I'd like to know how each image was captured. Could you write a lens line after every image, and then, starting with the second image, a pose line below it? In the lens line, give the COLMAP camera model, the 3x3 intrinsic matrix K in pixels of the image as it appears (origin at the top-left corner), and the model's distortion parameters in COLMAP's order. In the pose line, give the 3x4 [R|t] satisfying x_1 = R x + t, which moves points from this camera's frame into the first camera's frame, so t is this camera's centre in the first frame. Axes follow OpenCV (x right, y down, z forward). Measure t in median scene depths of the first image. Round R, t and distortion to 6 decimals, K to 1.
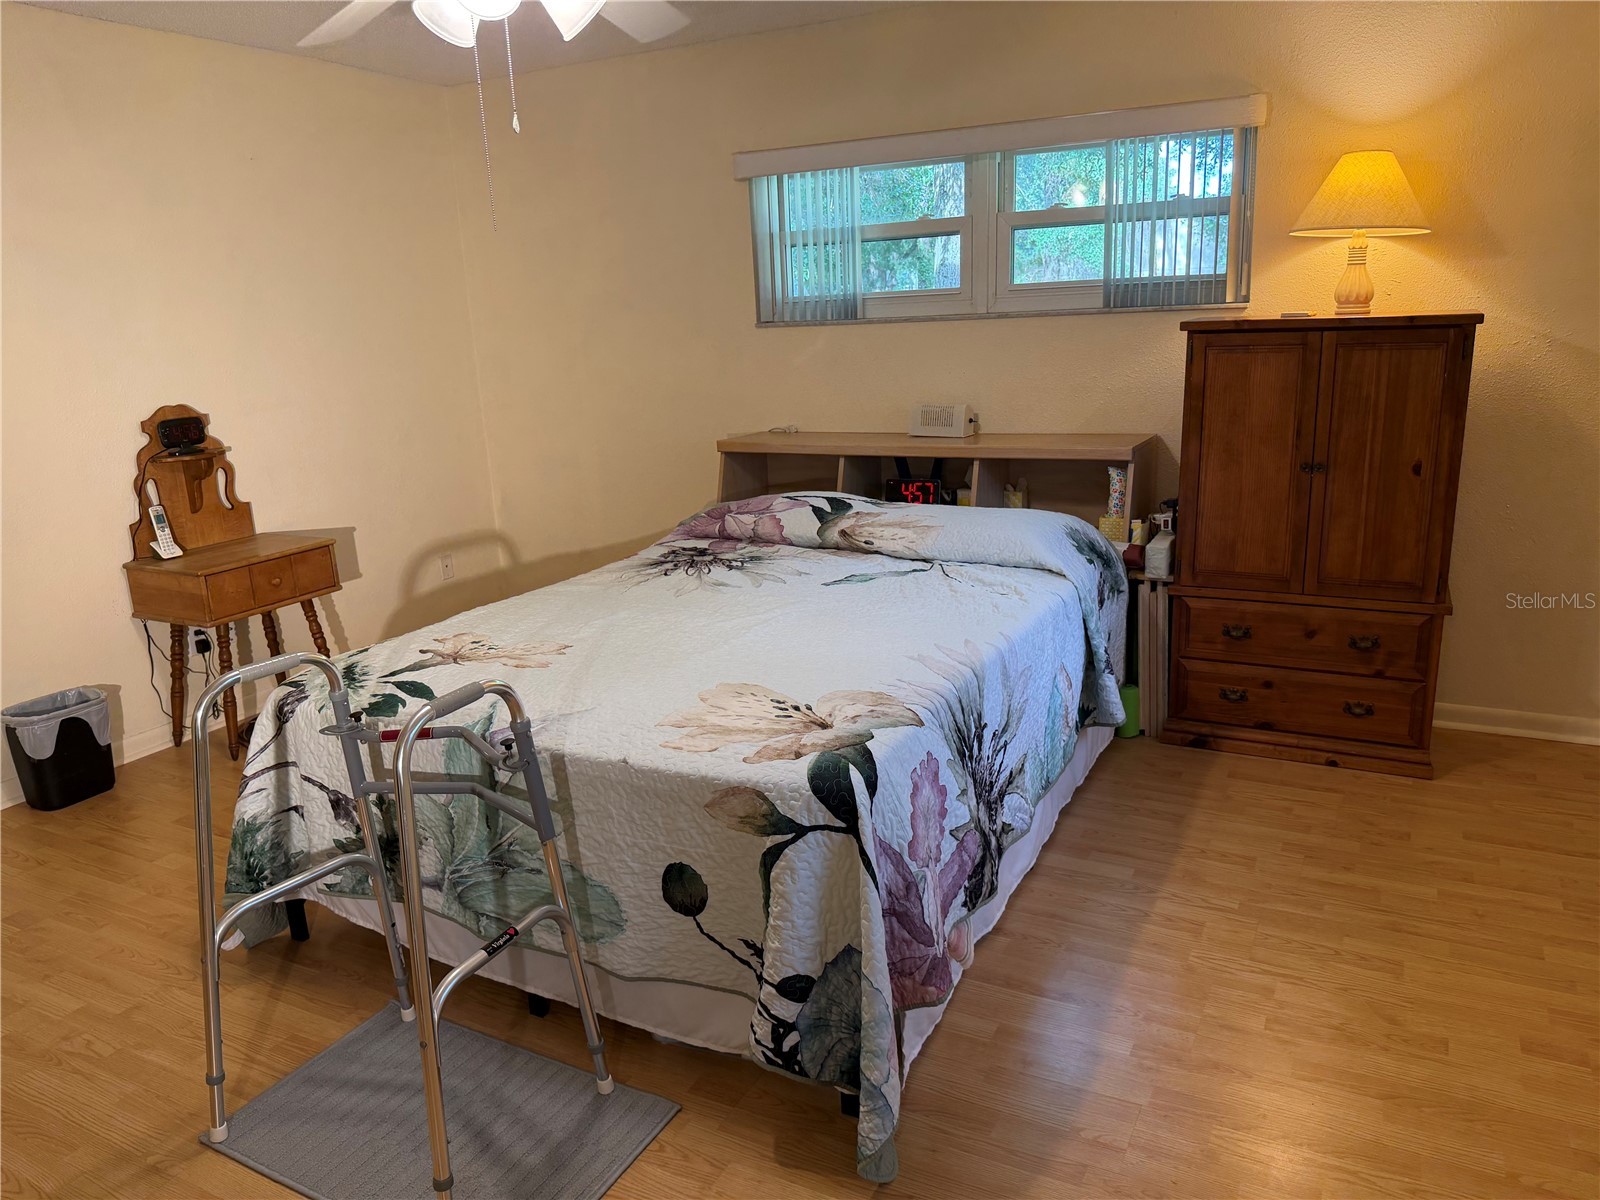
lens RADIAL K [[1106.4, 0, 800.0], [0, 1106.4, 600.0], [0, 0, 1]] dist [0.155341, -0.234561]
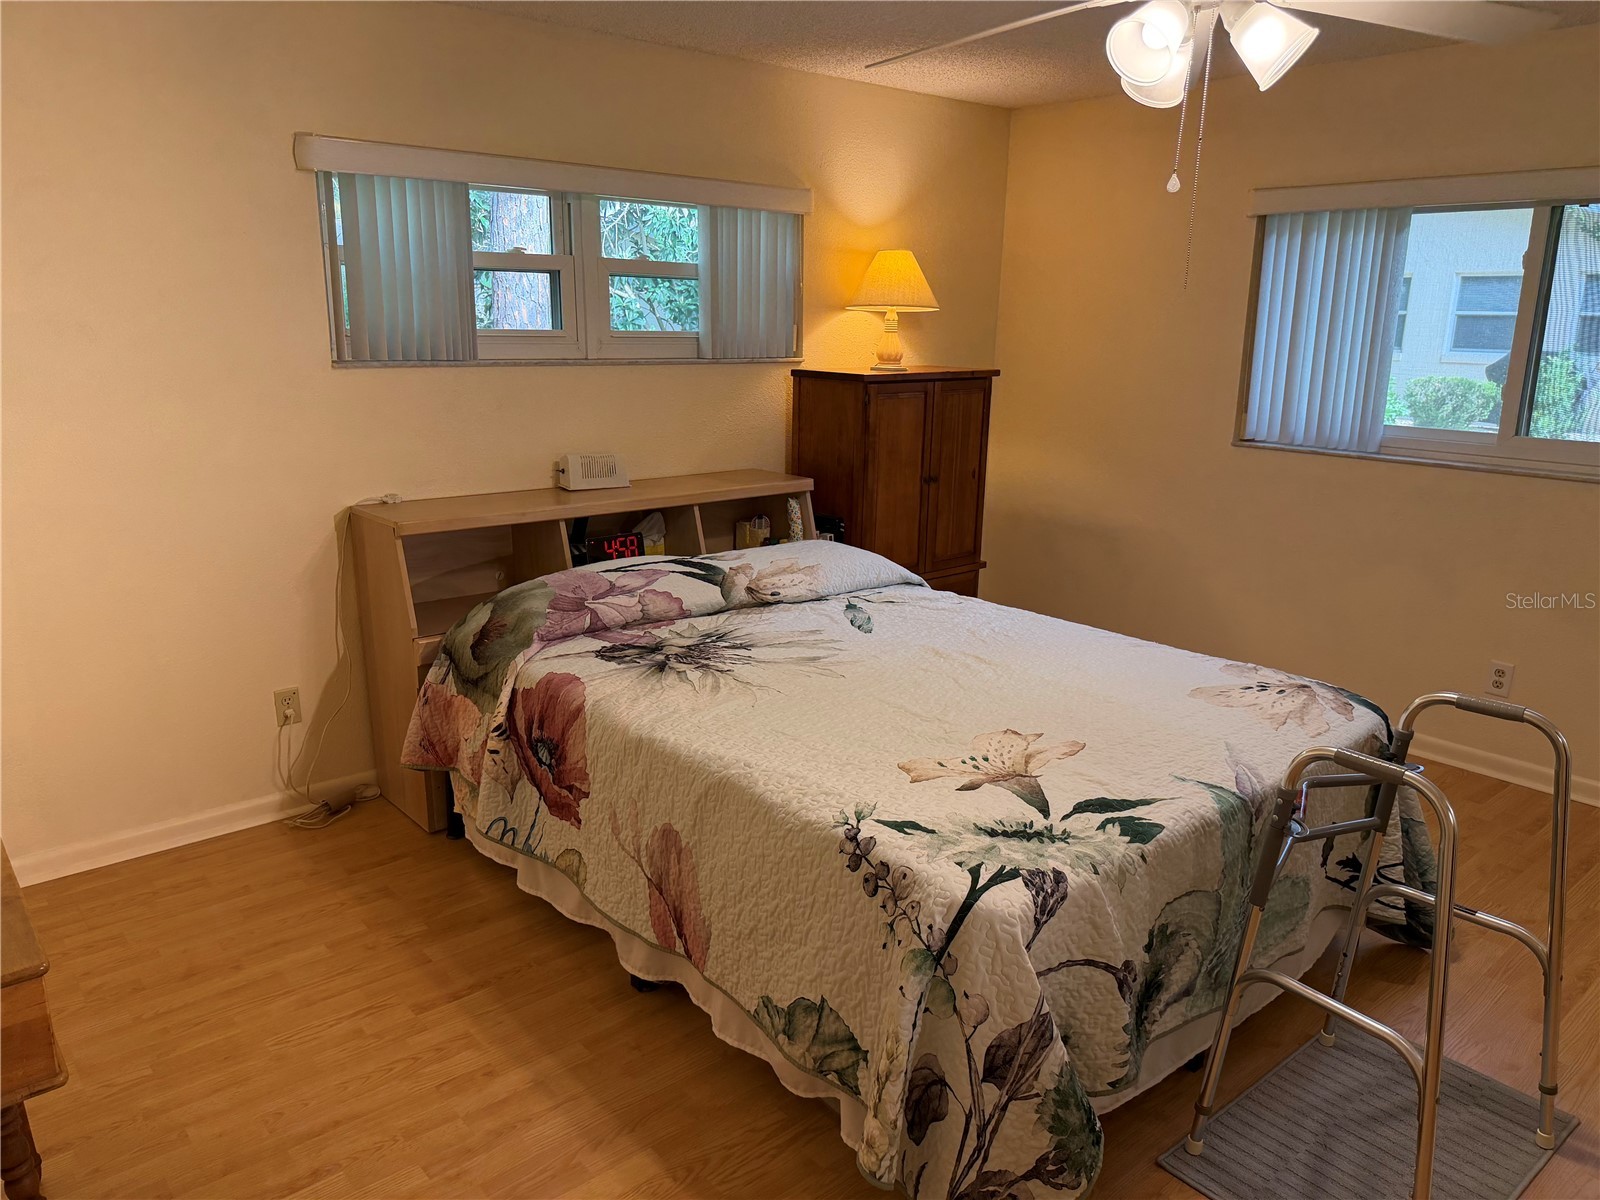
lens RADIAL K [[1106.4, 0, 800.0], [0, 1106.4, 600.0], [0, 0, 1]] dist [0.155341, -0.234561]
pose [[0.382023, -0.186043, 0.905233, -0.814147], [0.208273, 0.971660, 0.111801, -0.150663], [-0.900378, 0.145825, 0.409944, 0.574478]]
